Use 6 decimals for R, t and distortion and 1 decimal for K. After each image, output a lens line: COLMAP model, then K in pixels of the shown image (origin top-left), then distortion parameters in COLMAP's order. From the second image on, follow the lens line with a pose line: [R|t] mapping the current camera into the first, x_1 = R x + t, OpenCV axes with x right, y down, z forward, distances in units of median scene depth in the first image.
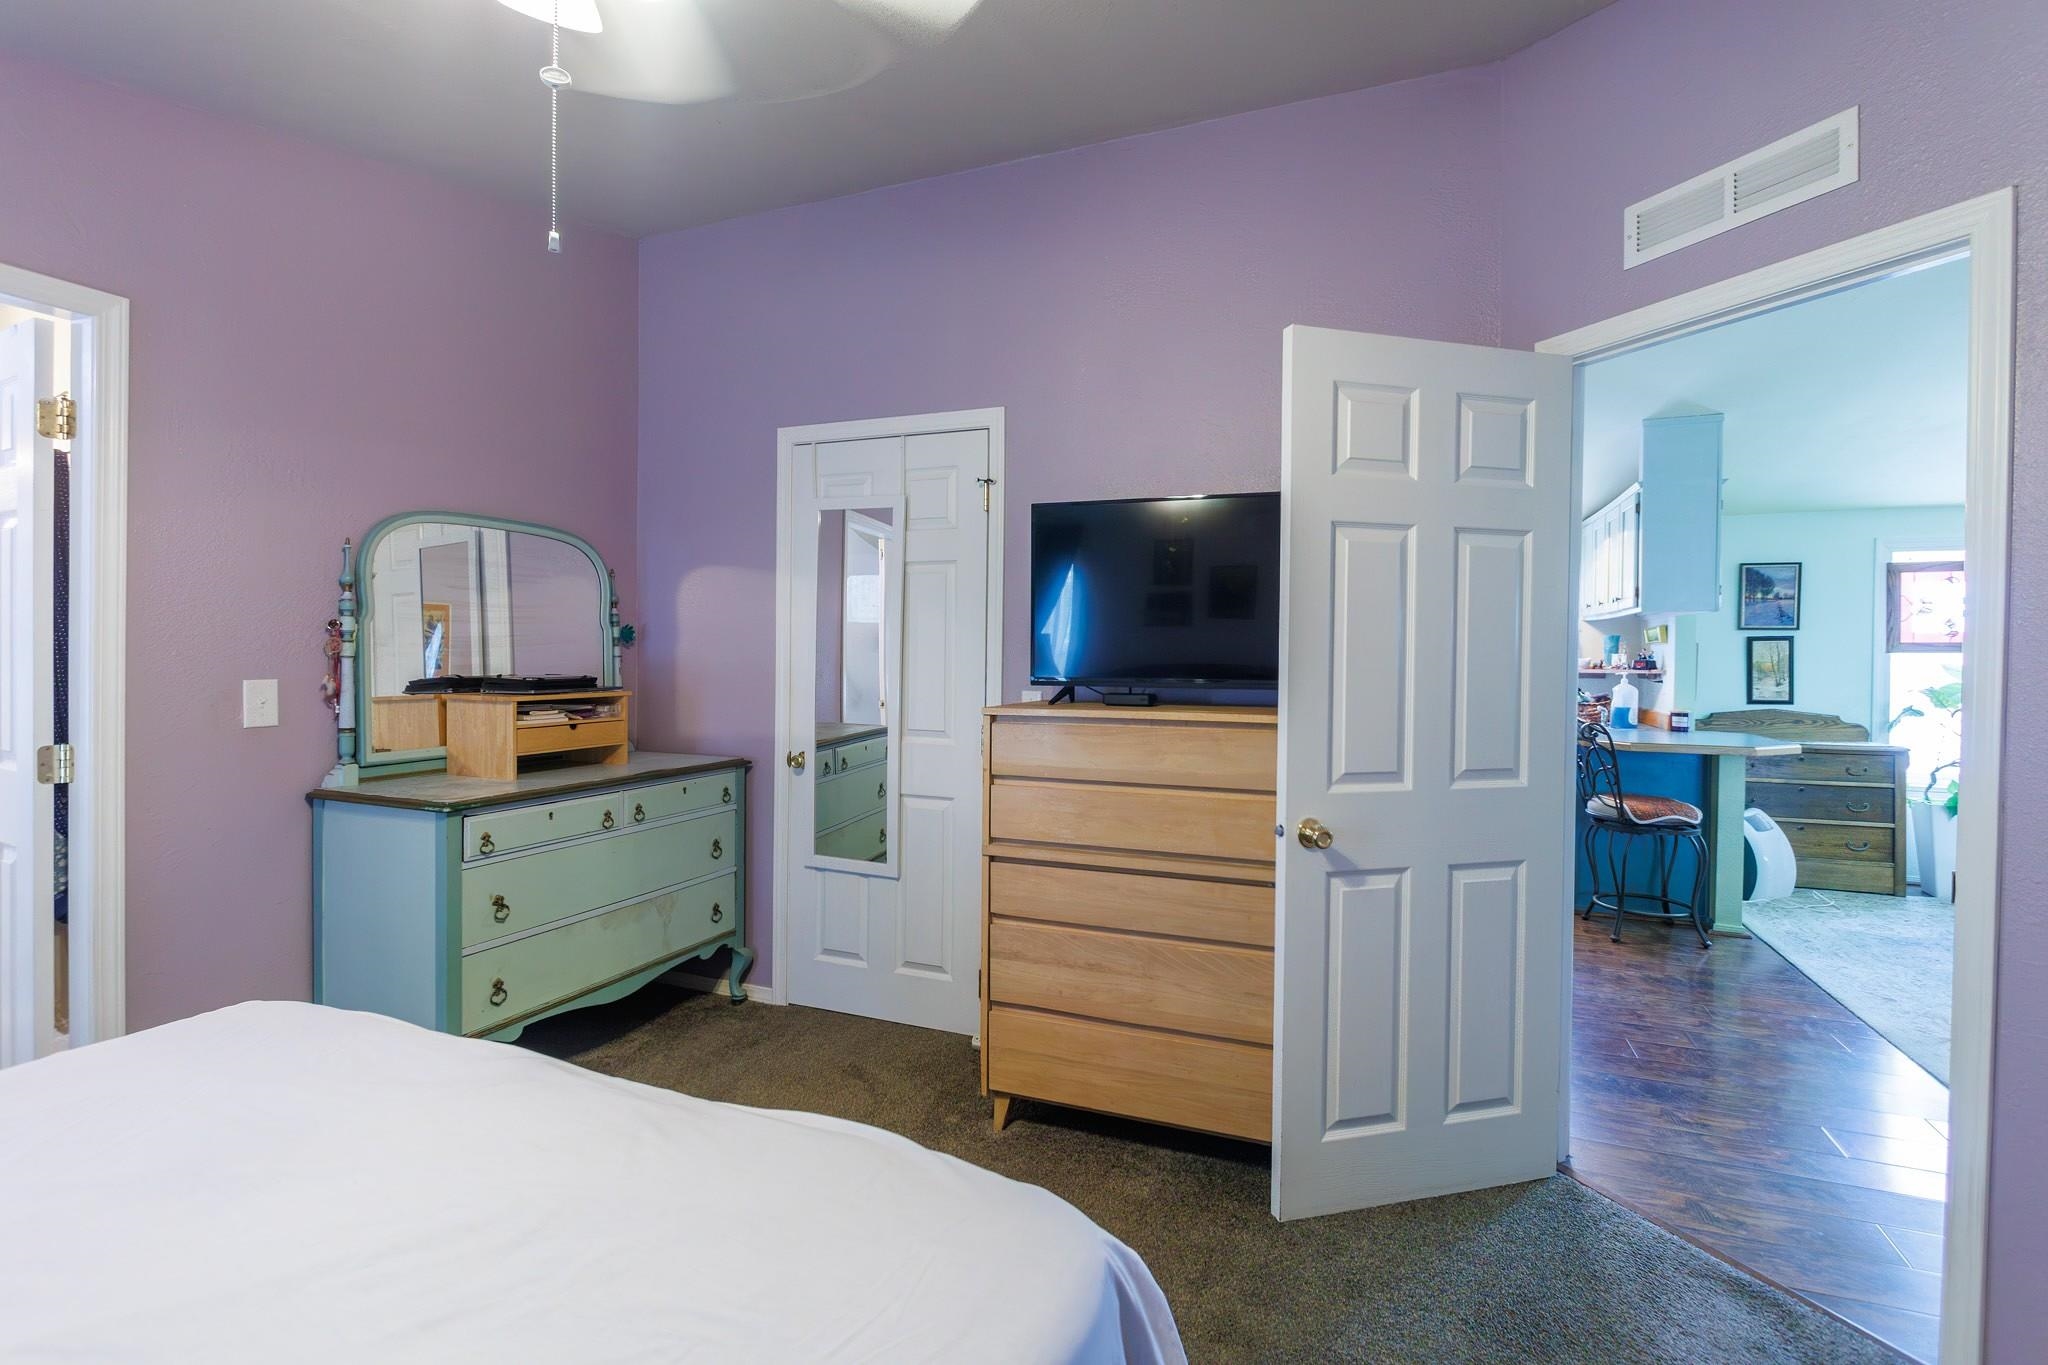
lens RADIAL K [[925.7, 0, 1024.0], [0, 925.7, 666.6], [0, 0, 1]] dist [0.002723, -0.001446]
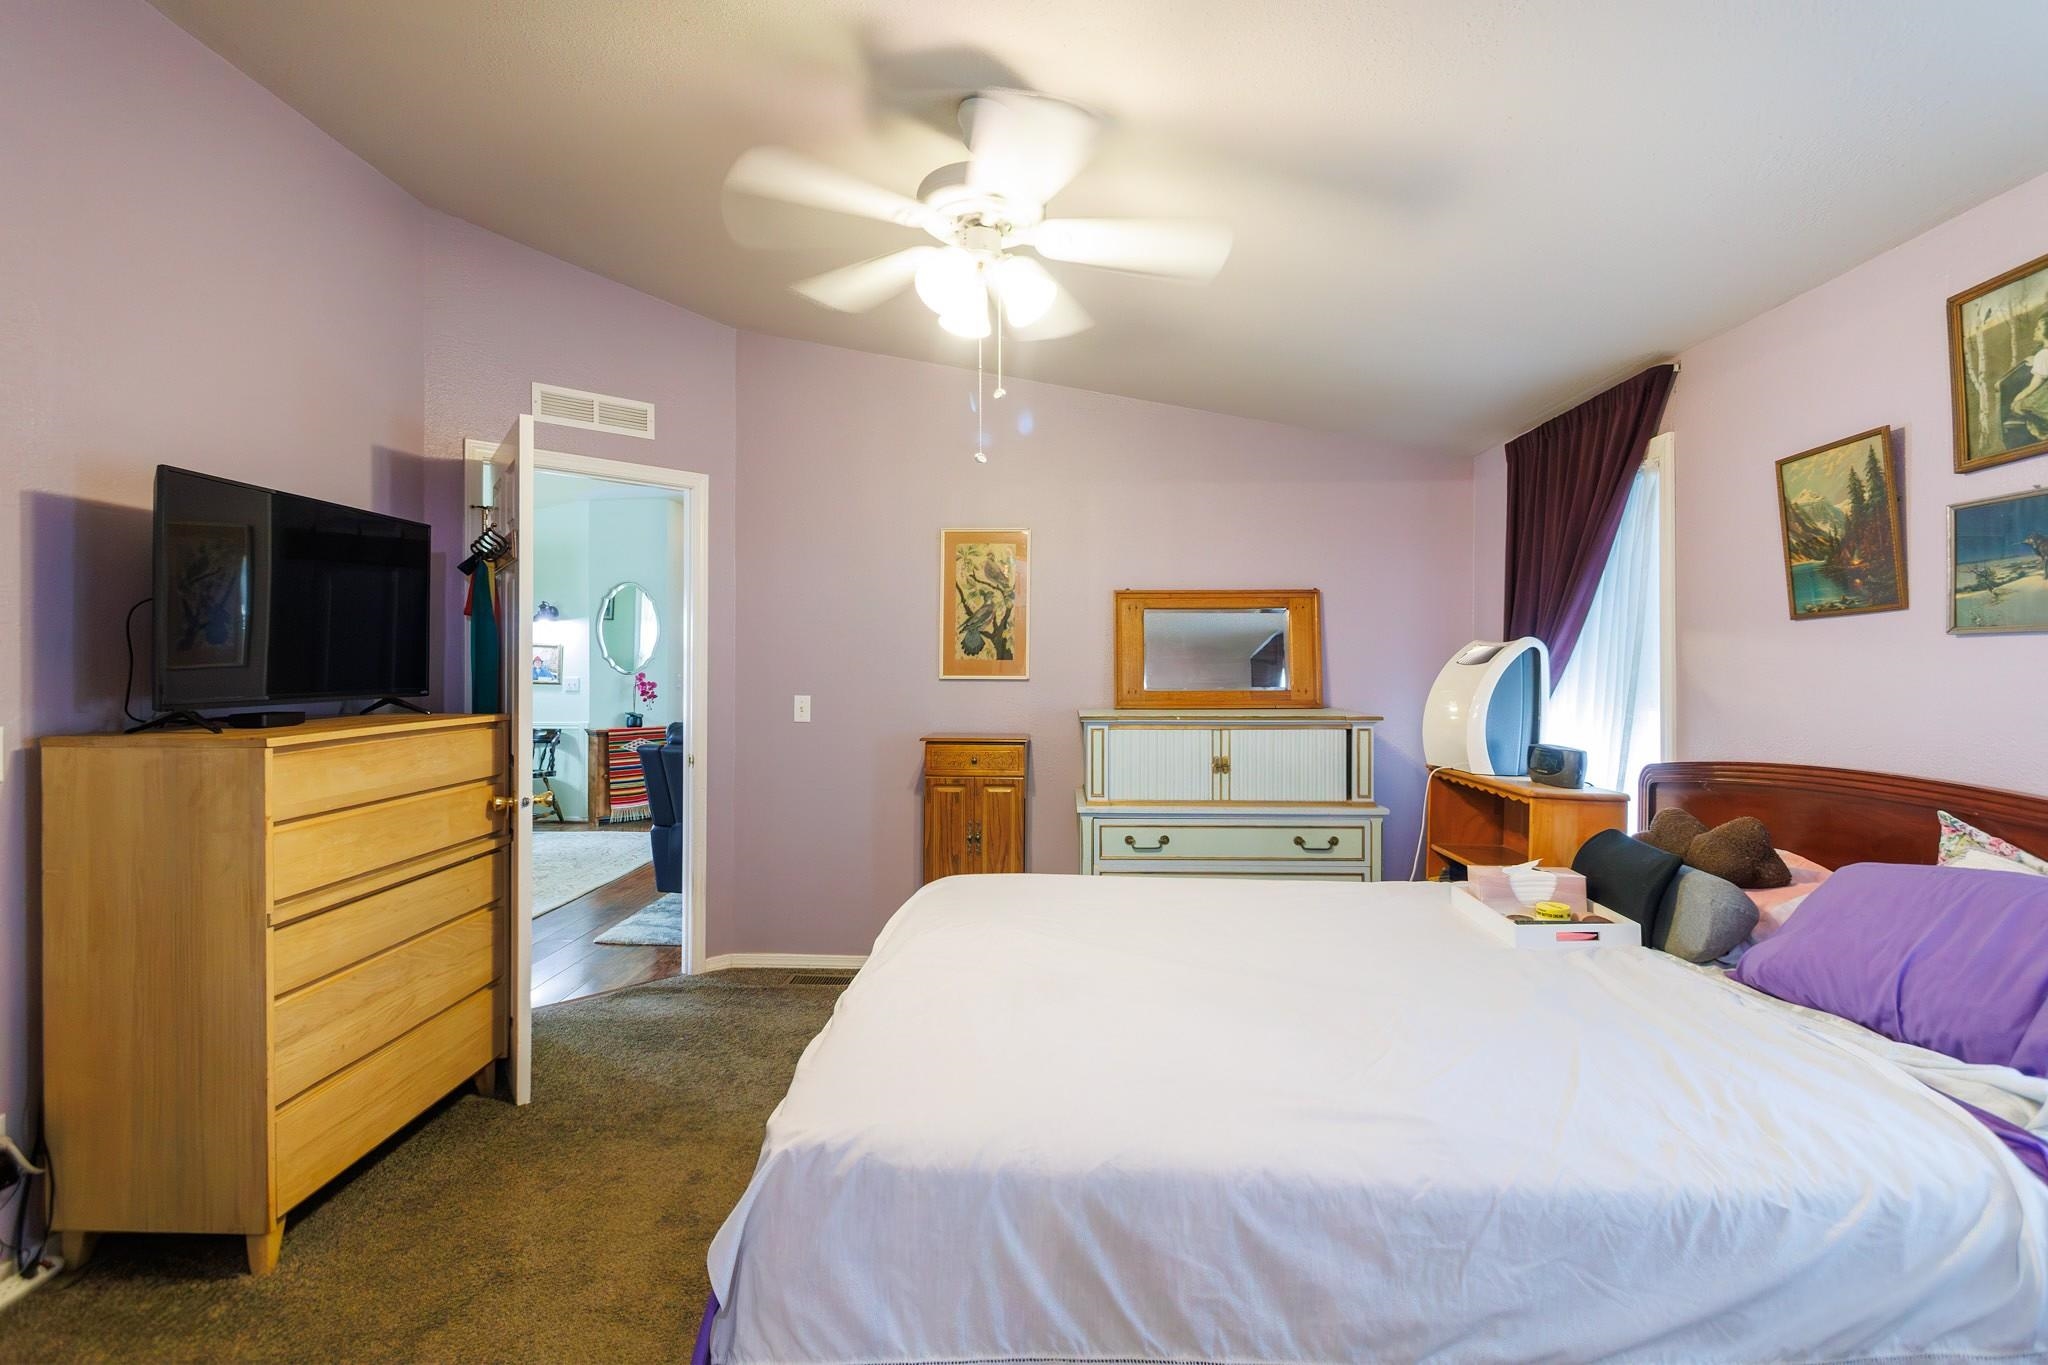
lens RADIAL K [[925.7, 0, 1030.4], [0, 925.7, 668.9], [0, 0, 1]] dist [0.002723, -0.001446]
pose [[-0.342315, -0.018410, 0.939405, -1.097114], [0.003814, 0.999773, 0.020983, -0.032583], [-0.939577, 0.010766, -0.342167, 0.723846]]
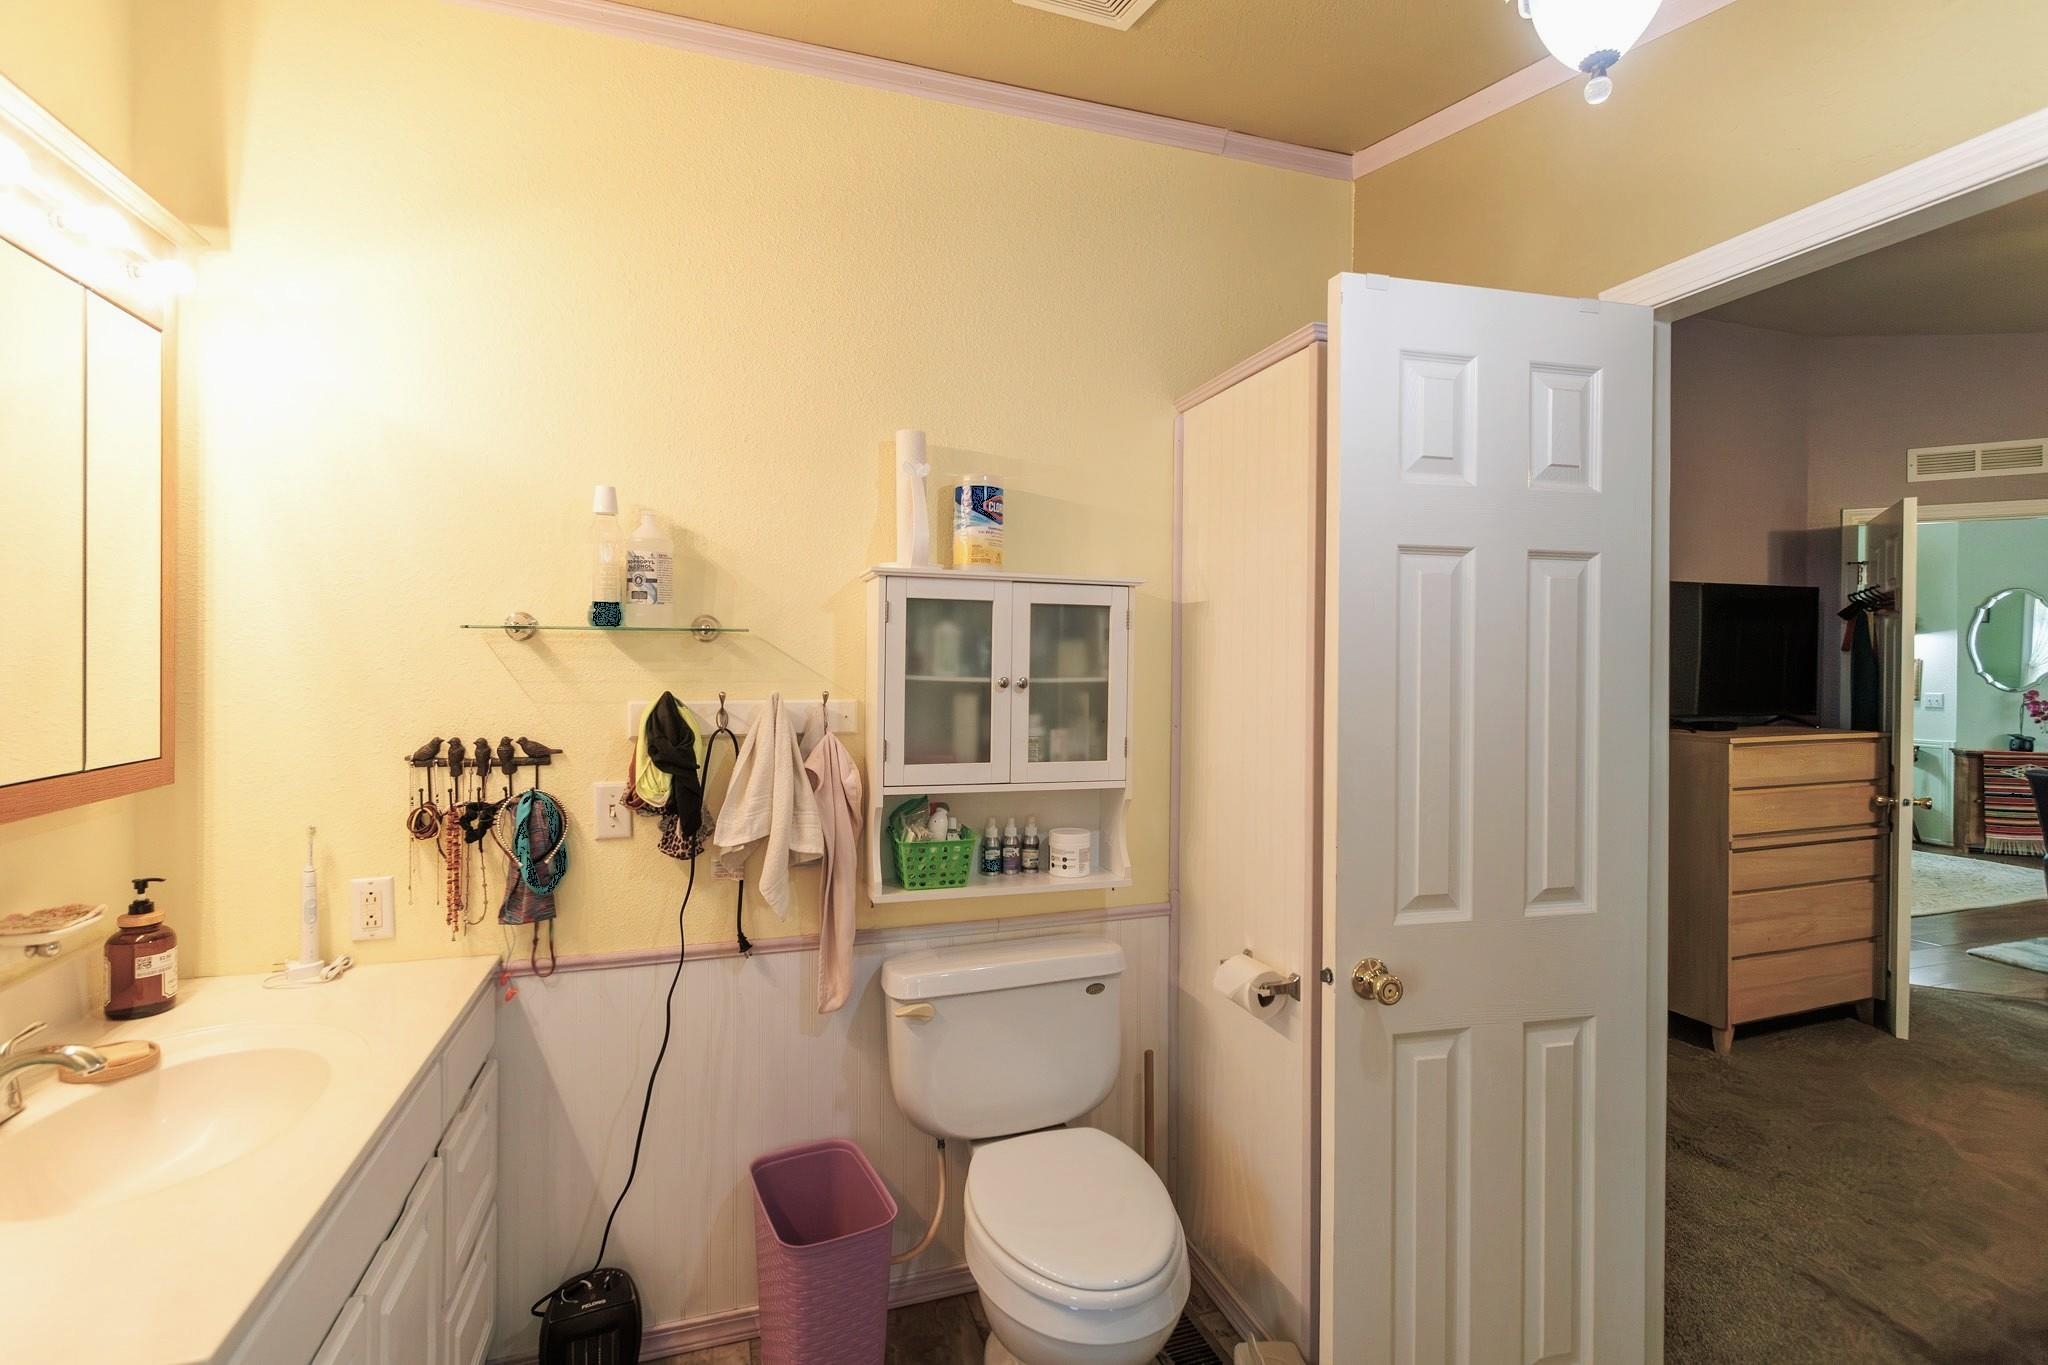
lens RADIAL K [[925.7, 0, 1022.7], [0, 925.7, 669.7], [0, 0, 1]] dist [0.002723, -0.001446]
pose [[0.768999, -0.016065, 0.639048, -1.840256], [0.014067, 0.999867, 0.008208, -0.089217], [-0.639095, 0.002678, 0.769123, 0.684604]]
